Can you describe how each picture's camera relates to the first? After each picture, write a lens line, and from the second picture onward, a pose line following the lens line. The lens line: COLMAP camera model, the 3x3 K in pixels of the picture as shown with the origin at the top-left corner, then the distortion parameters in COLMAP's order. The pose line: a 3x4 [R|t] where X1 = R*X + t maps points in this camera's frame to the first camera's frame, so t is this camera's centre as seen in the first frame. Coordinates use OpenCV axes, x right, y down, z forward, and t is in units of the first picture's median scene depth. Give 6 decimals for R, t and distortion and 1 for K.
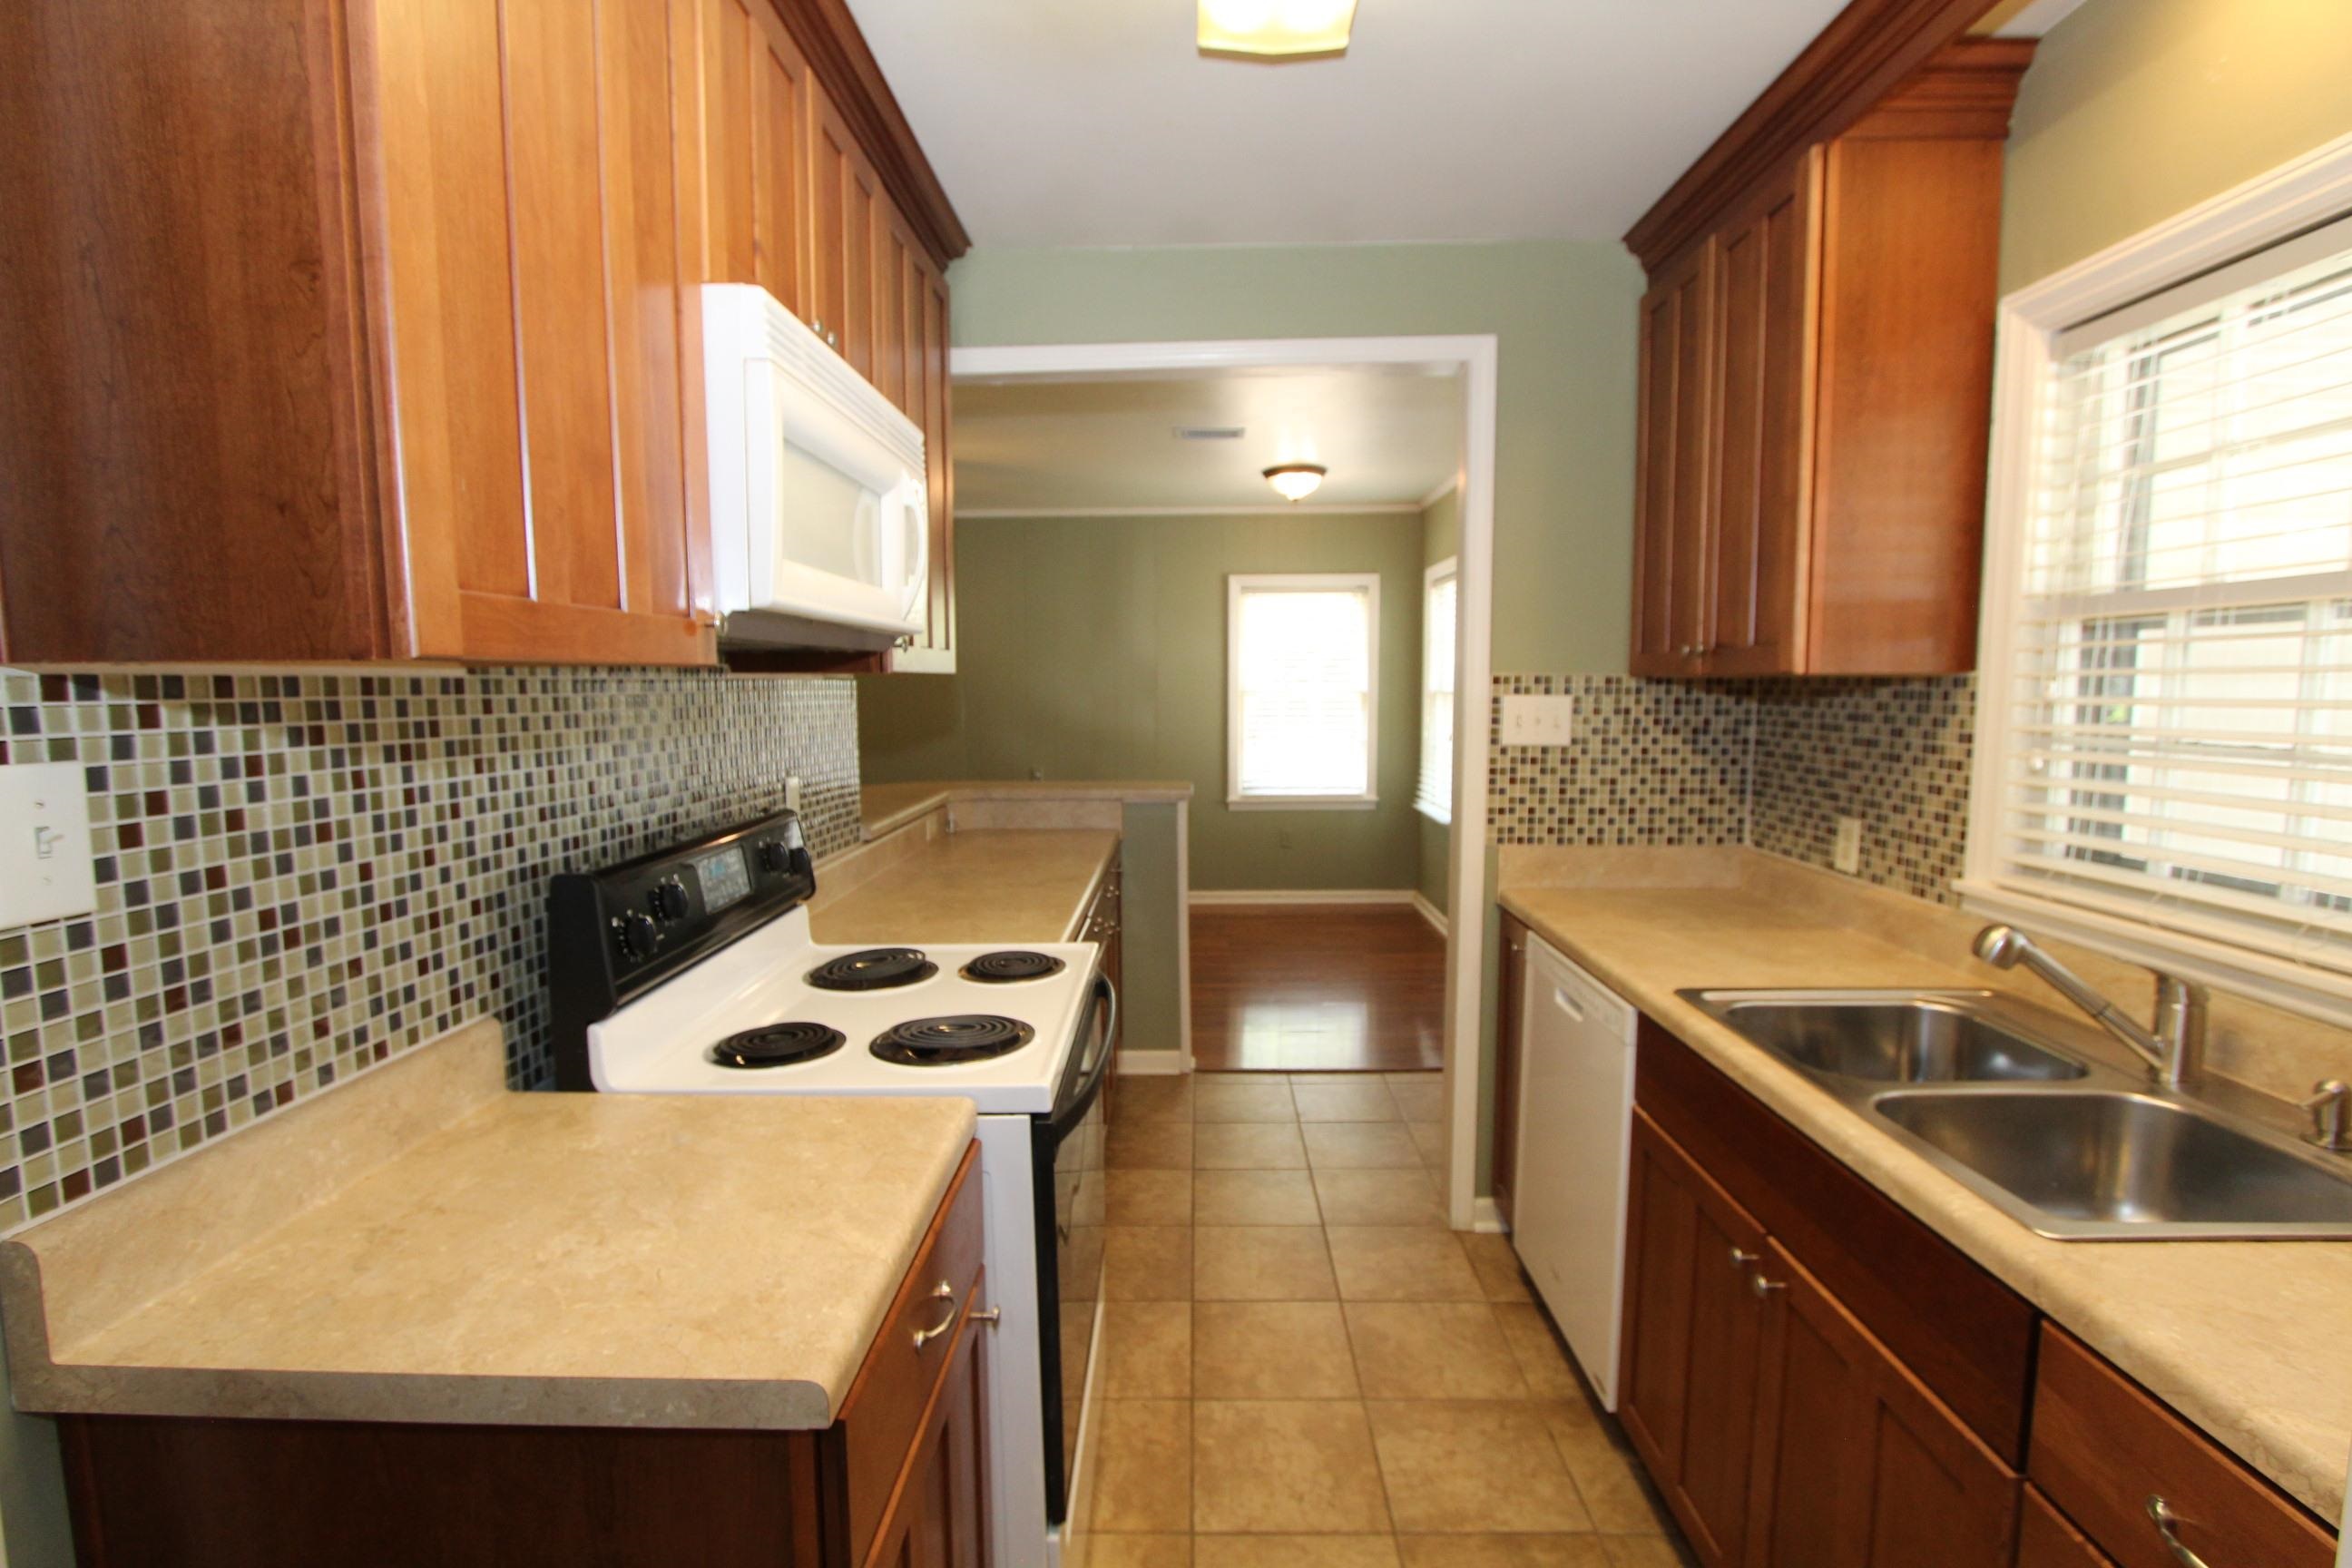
lens RADIAL K [[1090.0, 0, 1187.8], [0, 1090.0, 787.5], [0, 0, 1]] dist [-0.000273, -0.011527]
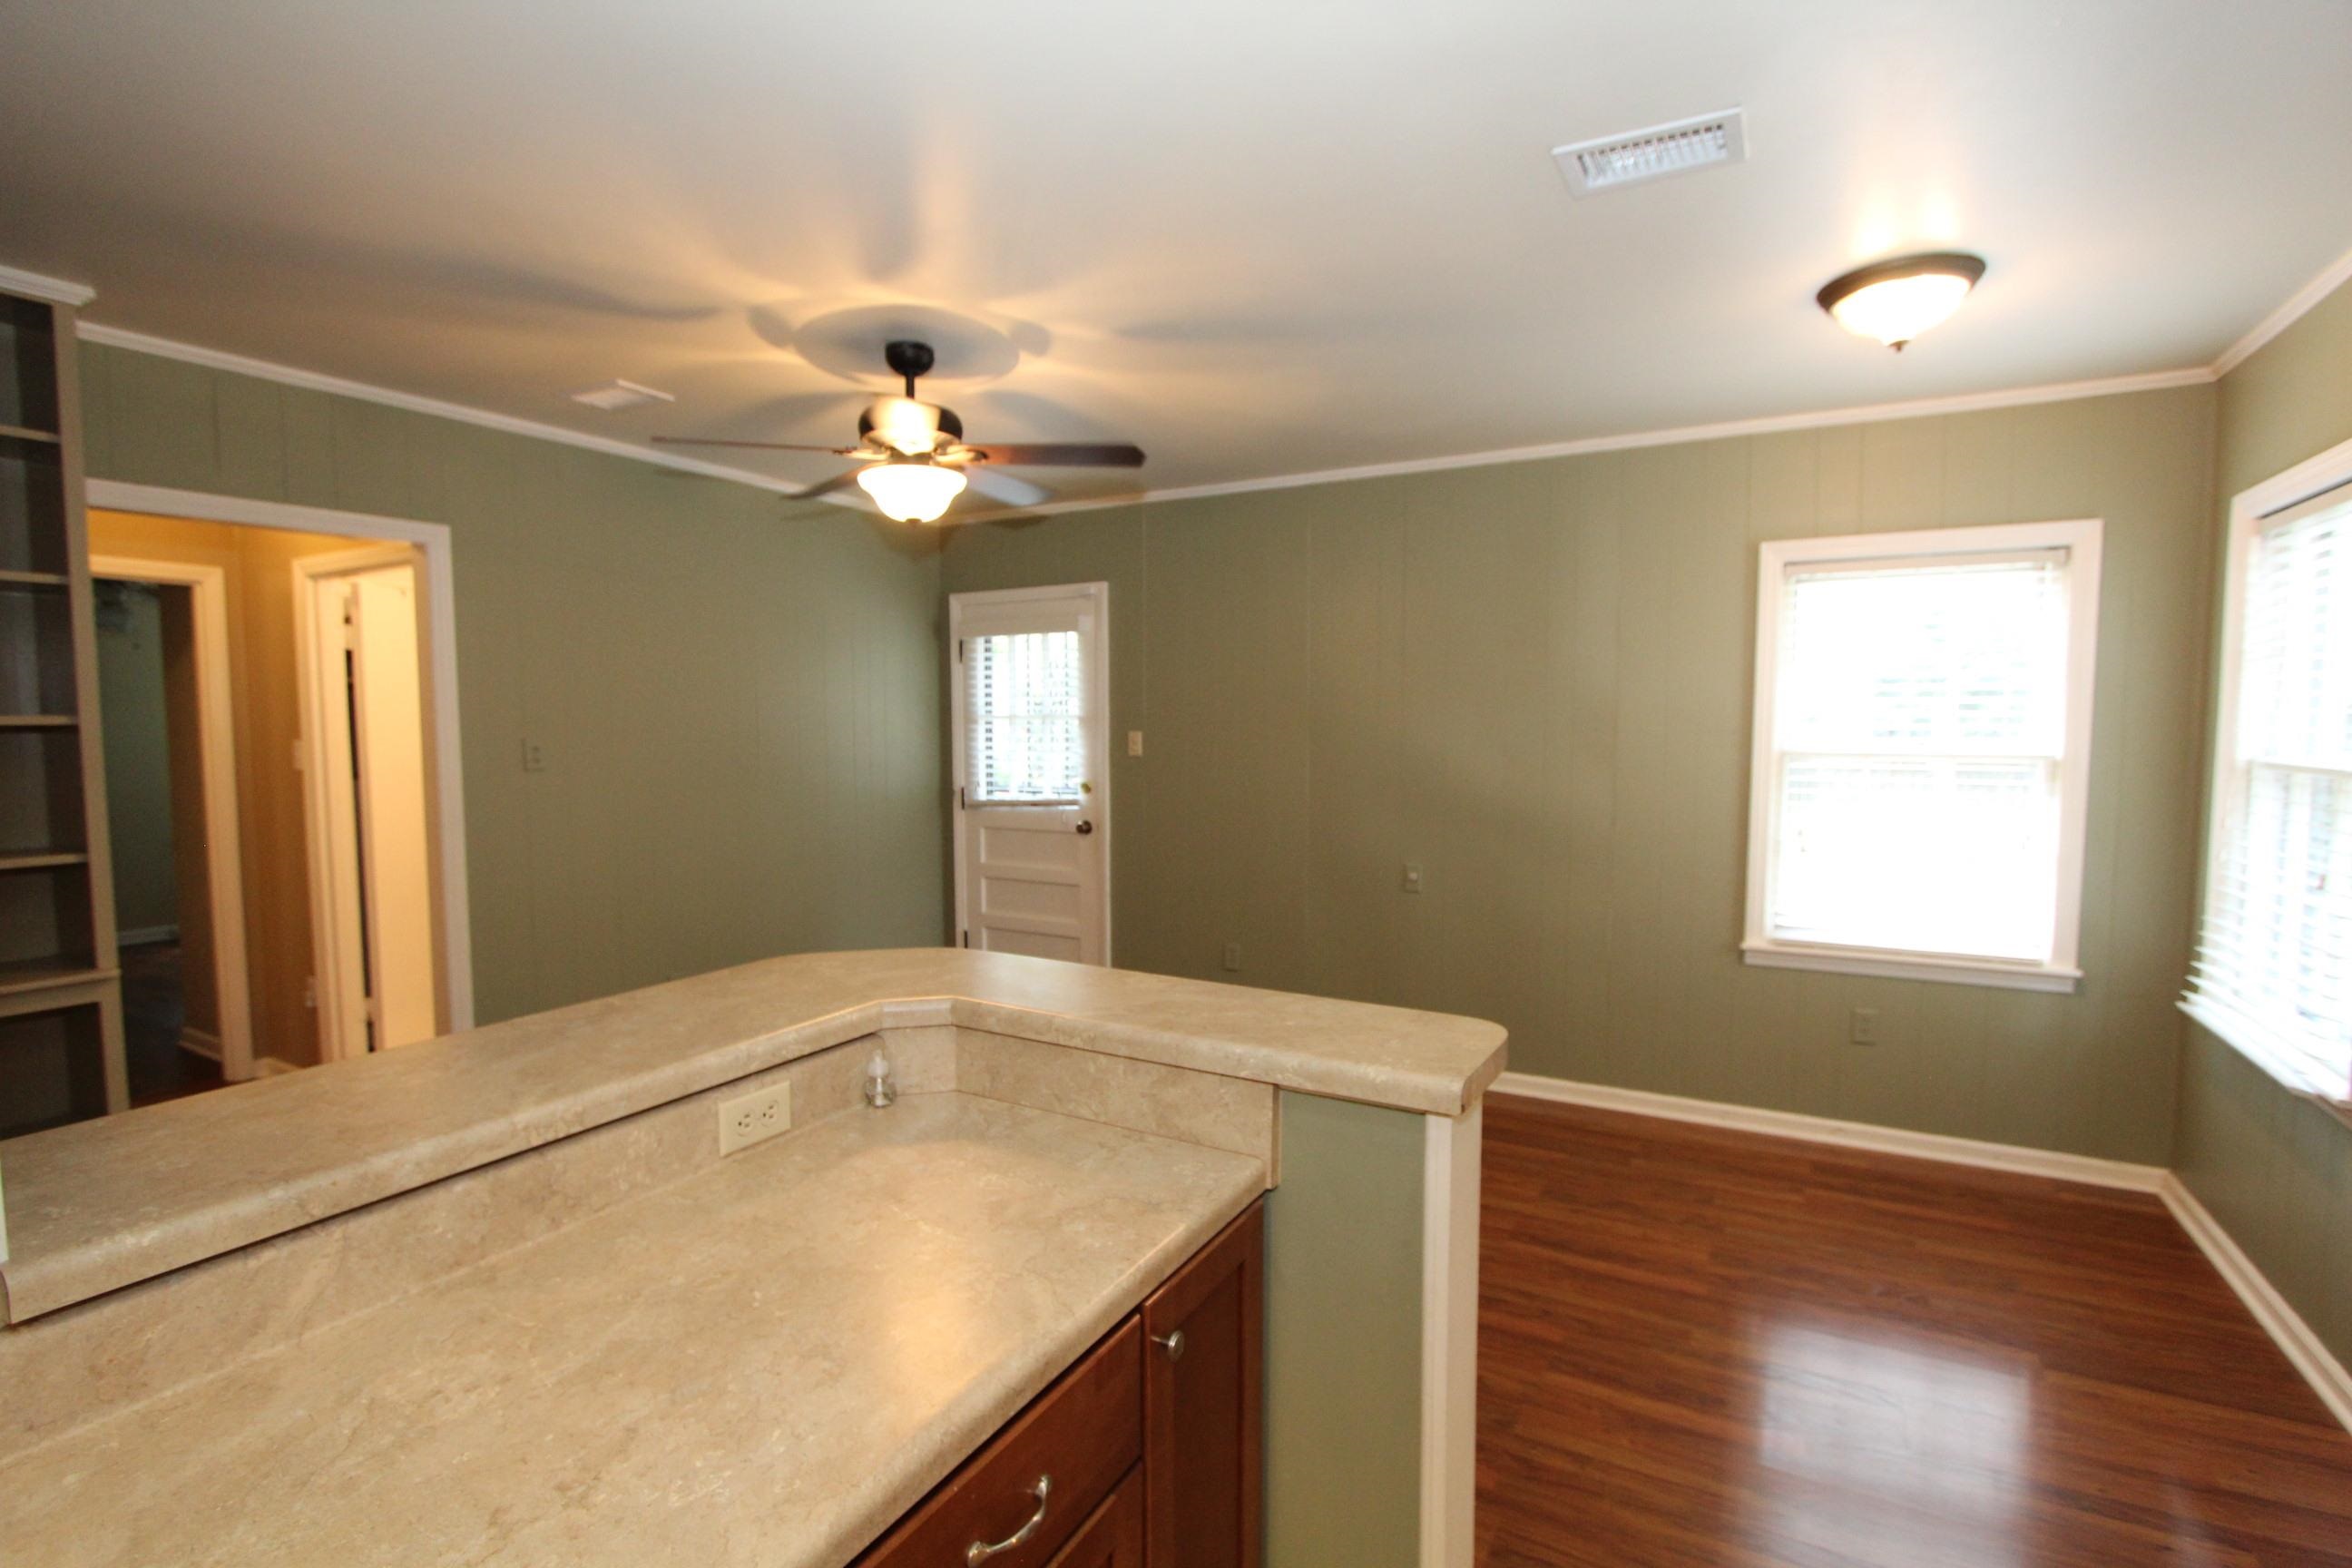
lens RADIAL K [[1090.0, 0, 1187.8], [0, 1090.0, 787.5], [0, 0, 1]] dist [-0.000273, -0.011527]
pose [[0.881256, 0.035708, -0.471288, 0.059644], [-0.051751, 0.998437, -0.021121, -0.055392], [0.469797, 0.043002, 0.881727, 0.480547]]
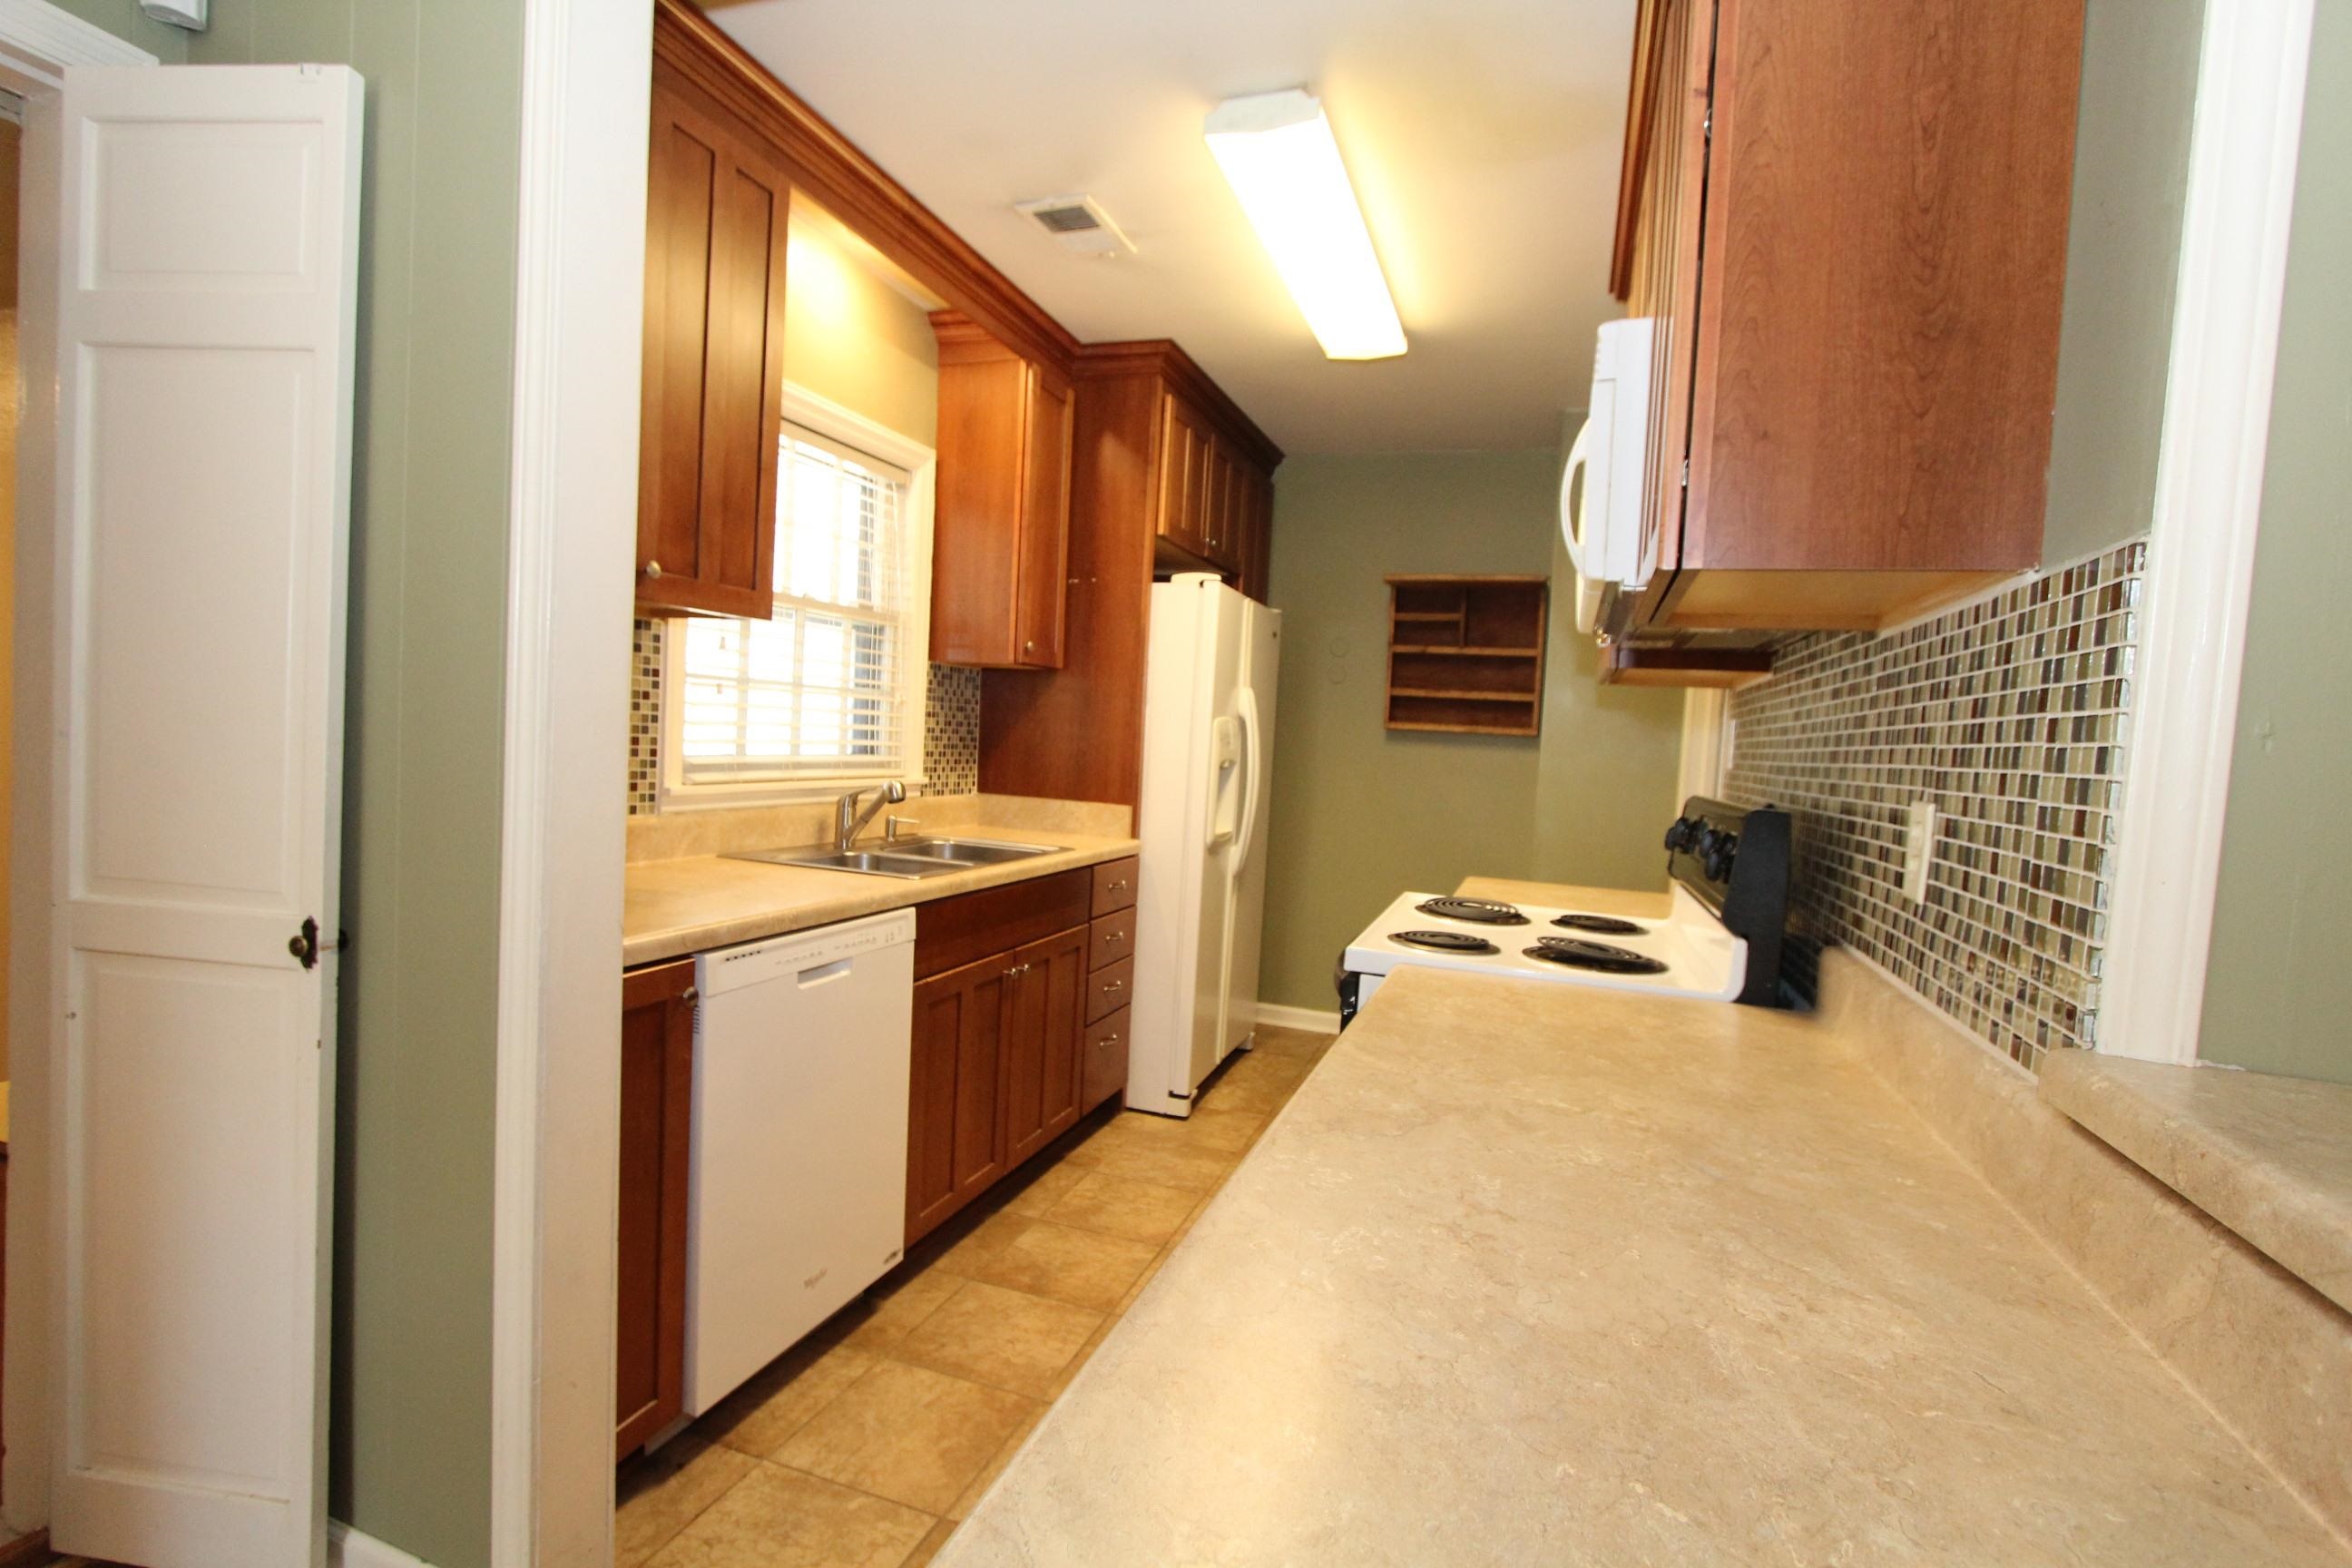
lens RADIAL K [[1090.0, 0, 1187.8], [0, 1090.0, 787.5], [0, 0, 1]] dist [-0.000273, -0.011527]
pose [[-0.946797, -0.062917, 0.315623, -0.089817], [-0.020373, 0.990455, 0.136326, -0.035227], [-0.321187, 0.122642, -0.939041, 0.720284]]
